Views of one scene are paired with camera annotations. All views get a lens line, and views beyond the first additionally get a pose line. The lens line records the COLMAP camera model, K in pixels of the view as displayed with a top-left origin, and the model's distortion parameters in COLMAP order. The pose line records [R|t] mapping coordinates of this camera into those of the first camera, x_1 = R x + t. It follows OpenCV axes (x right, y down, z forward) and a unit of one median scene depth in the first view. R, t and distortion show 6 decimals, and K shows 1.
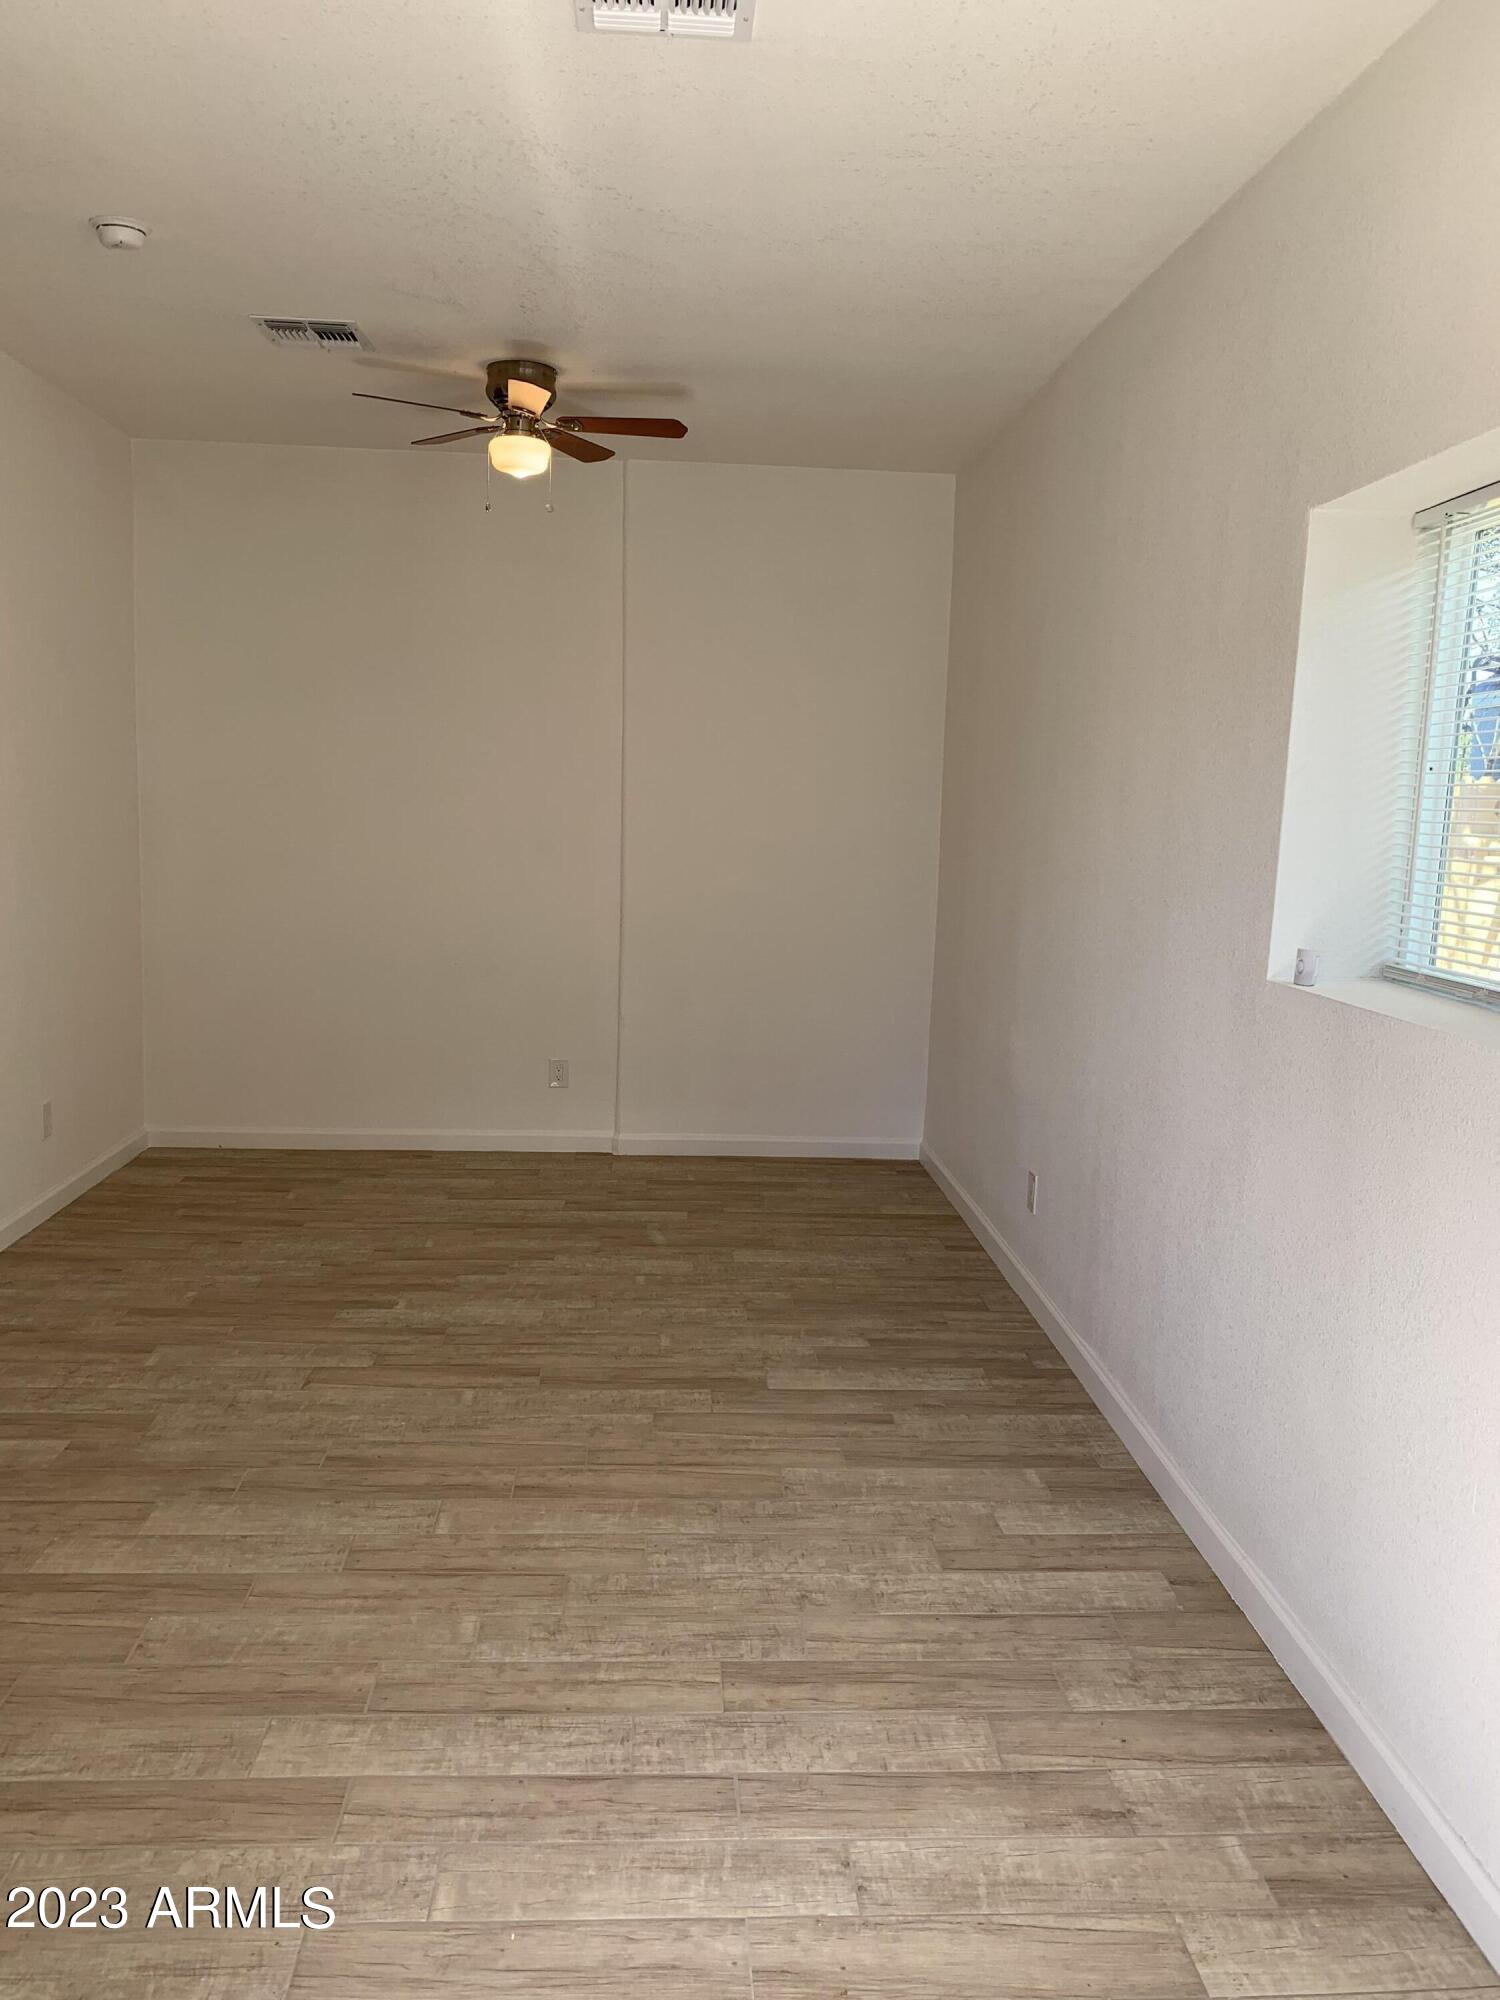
lens RADIAL K [[1536.1, 0, 756.5], [0, 1536.1, 1002.8], [0, 0, 1]] dist [0.019696, -0.025943]
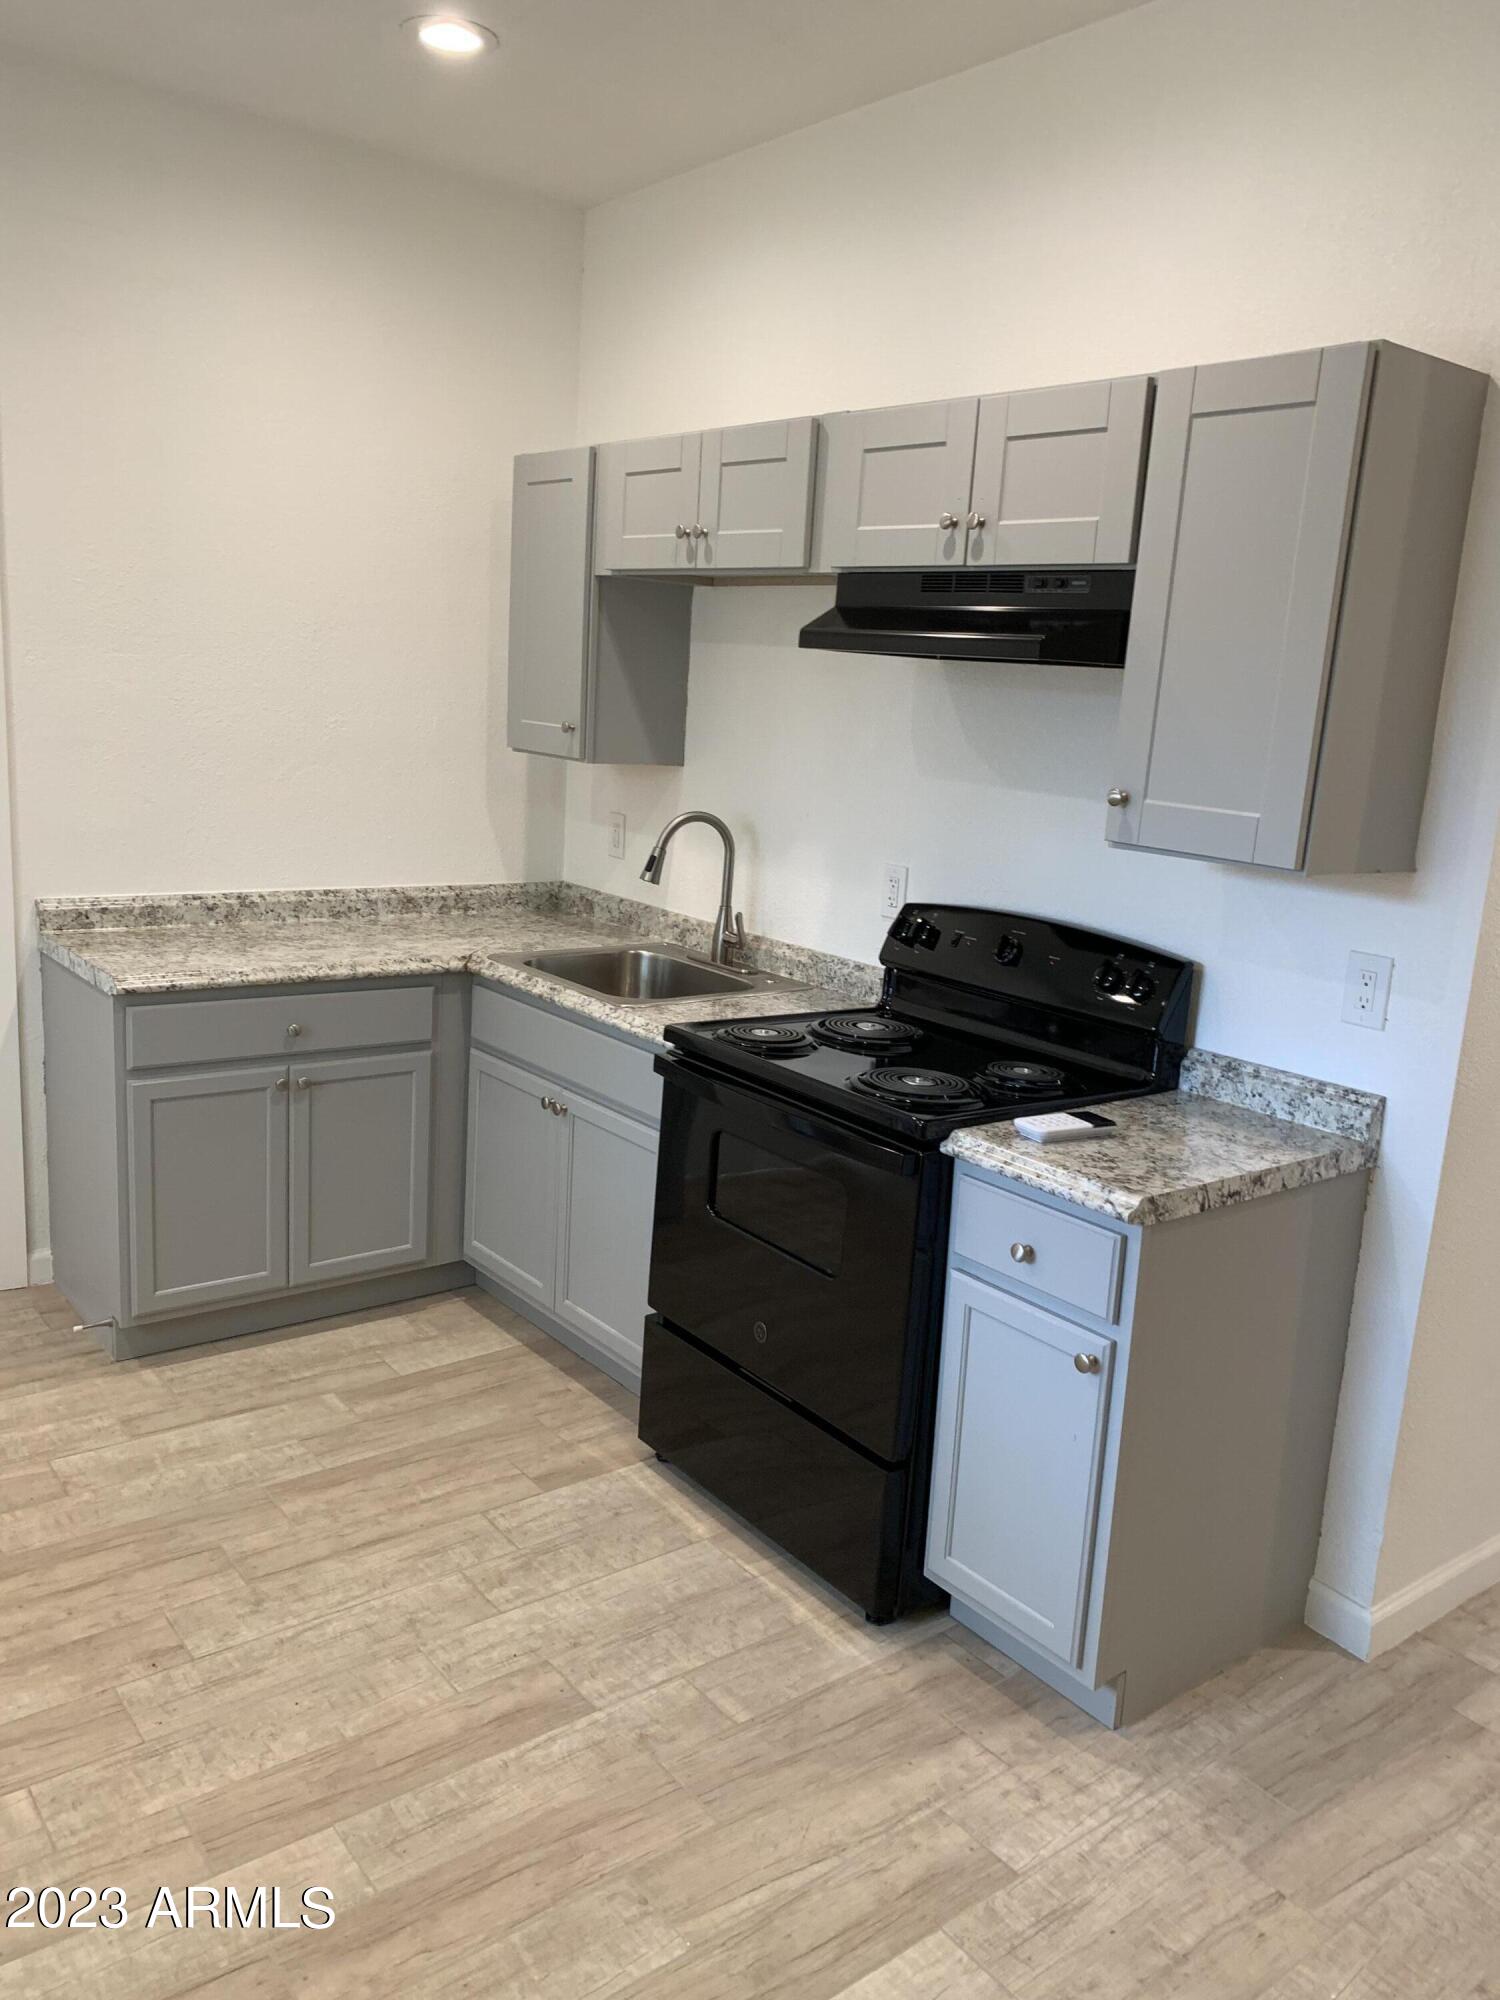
lens RADIAL K [[1536.1, 0, 769.8], [0, 1536.1, 1001.2], [0, 0, 1]] dist [0.019696, -0.025943]
pose [[-0.821801, 0.030779, -0.568942, -0.033810], [-0.166067, 0.942247, 0.290847, -0.194309], [0.545036, 0.333501, -0.769229, 1.285734]]
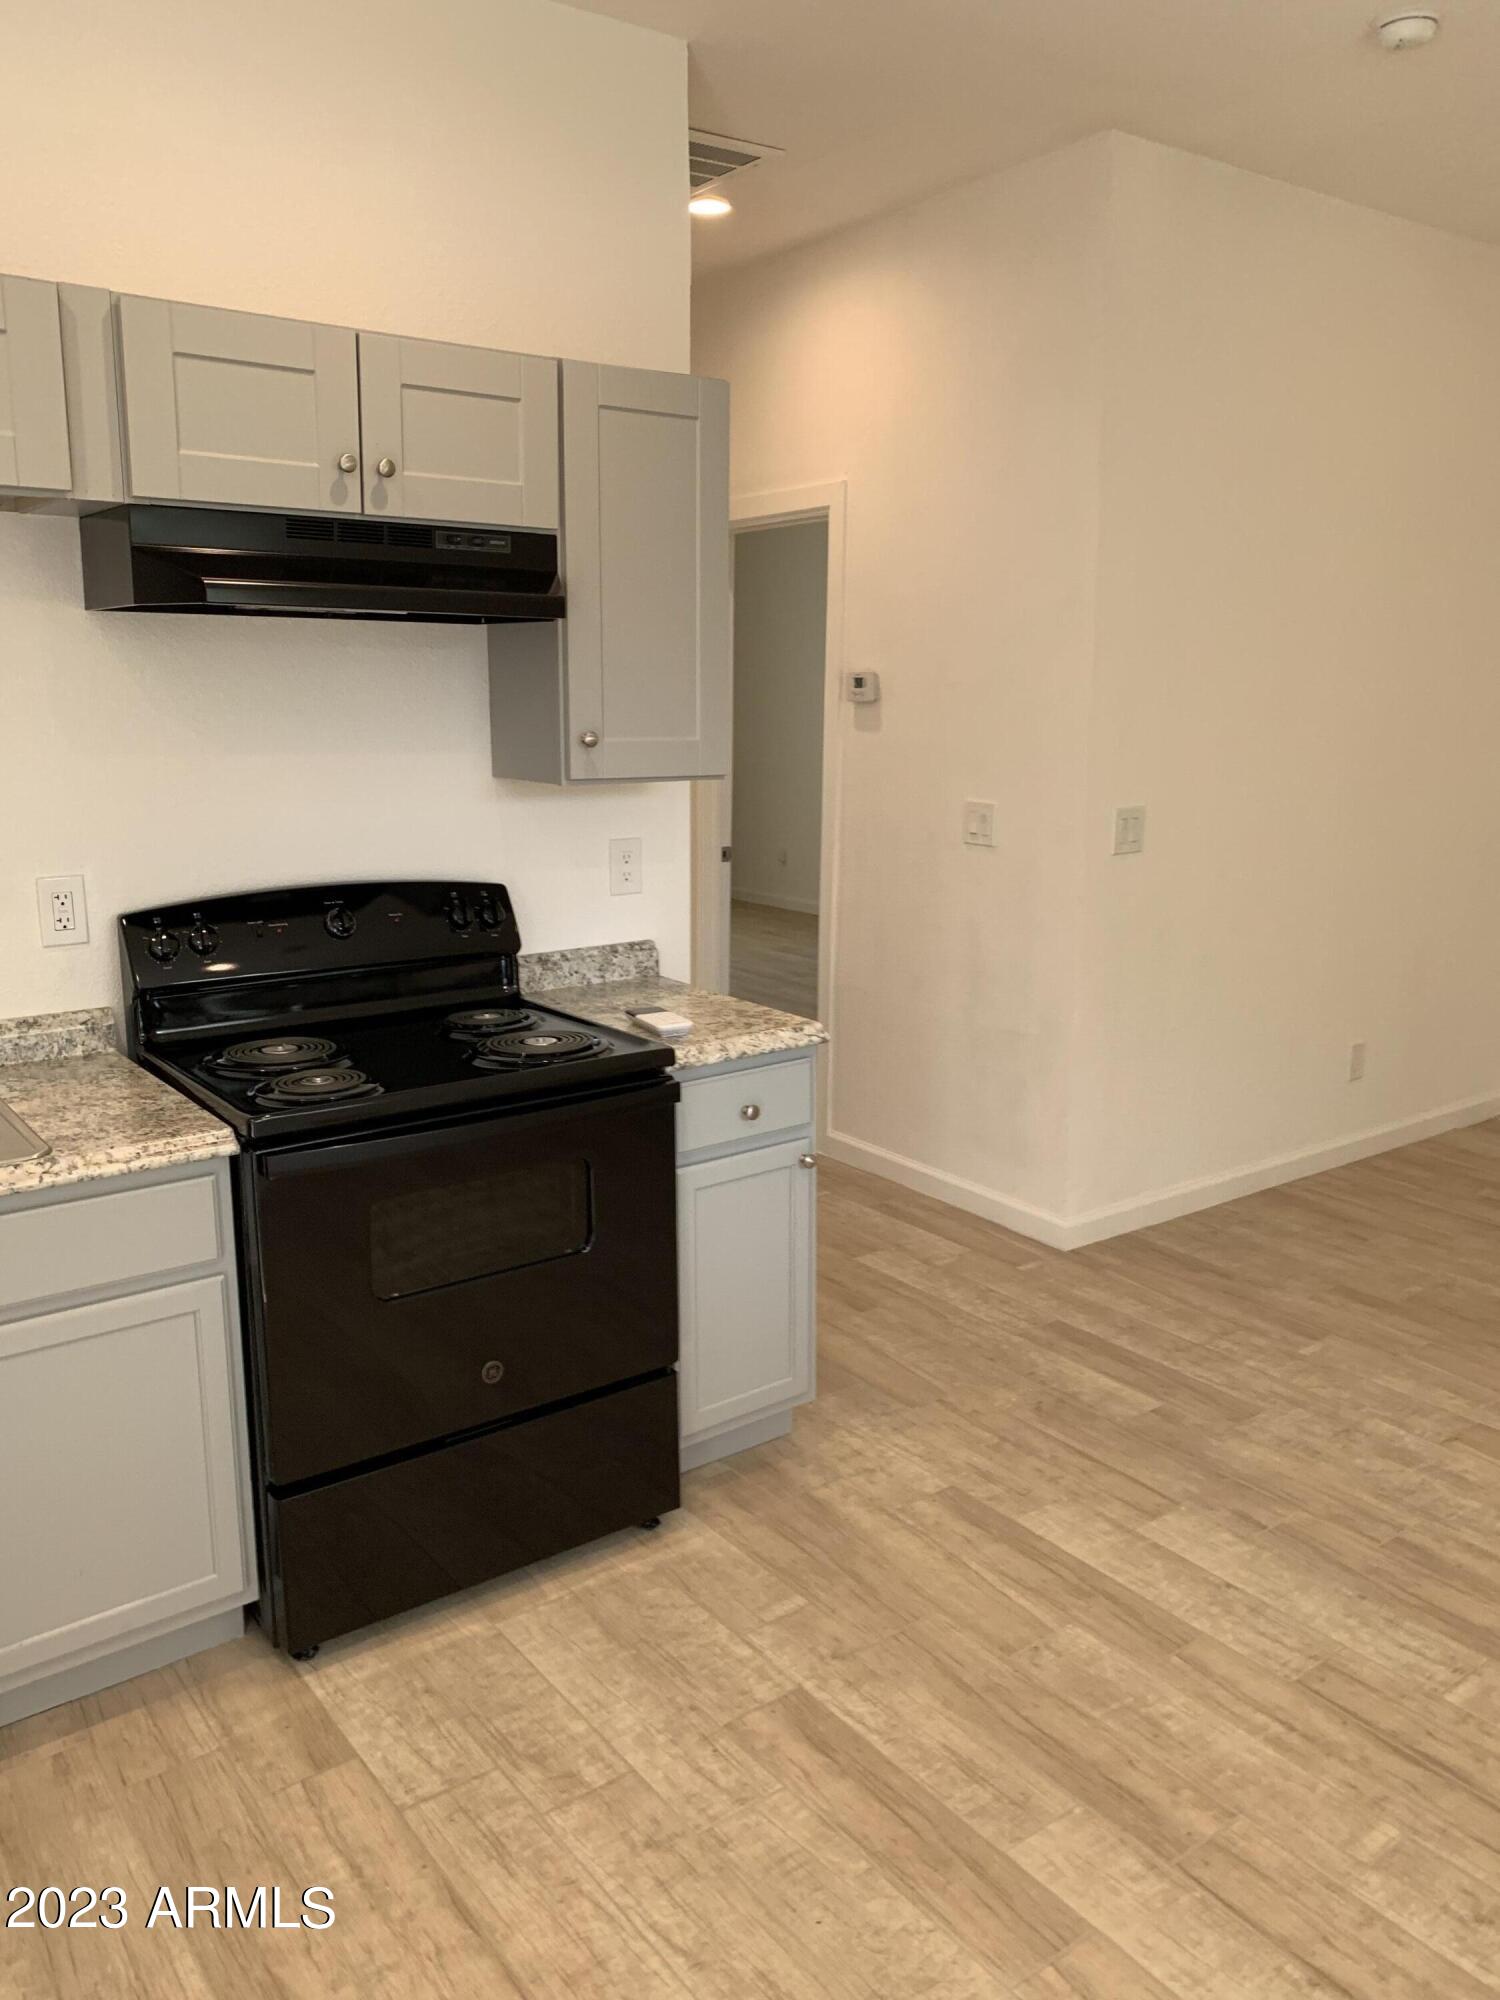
lens RADIAL K [[1536.1, 0, 733.3], [0, 1536.1, 1010.7], [0, 0, 1]] dist [0.019696, -0.025943]
pose [[0.536852, 0.146750, -0.830816, 0.187575], [-0.096117, 0.988983, 0.112579, -0.040637], [0.838184, 0.019417, 0.545042, 0.297431]]
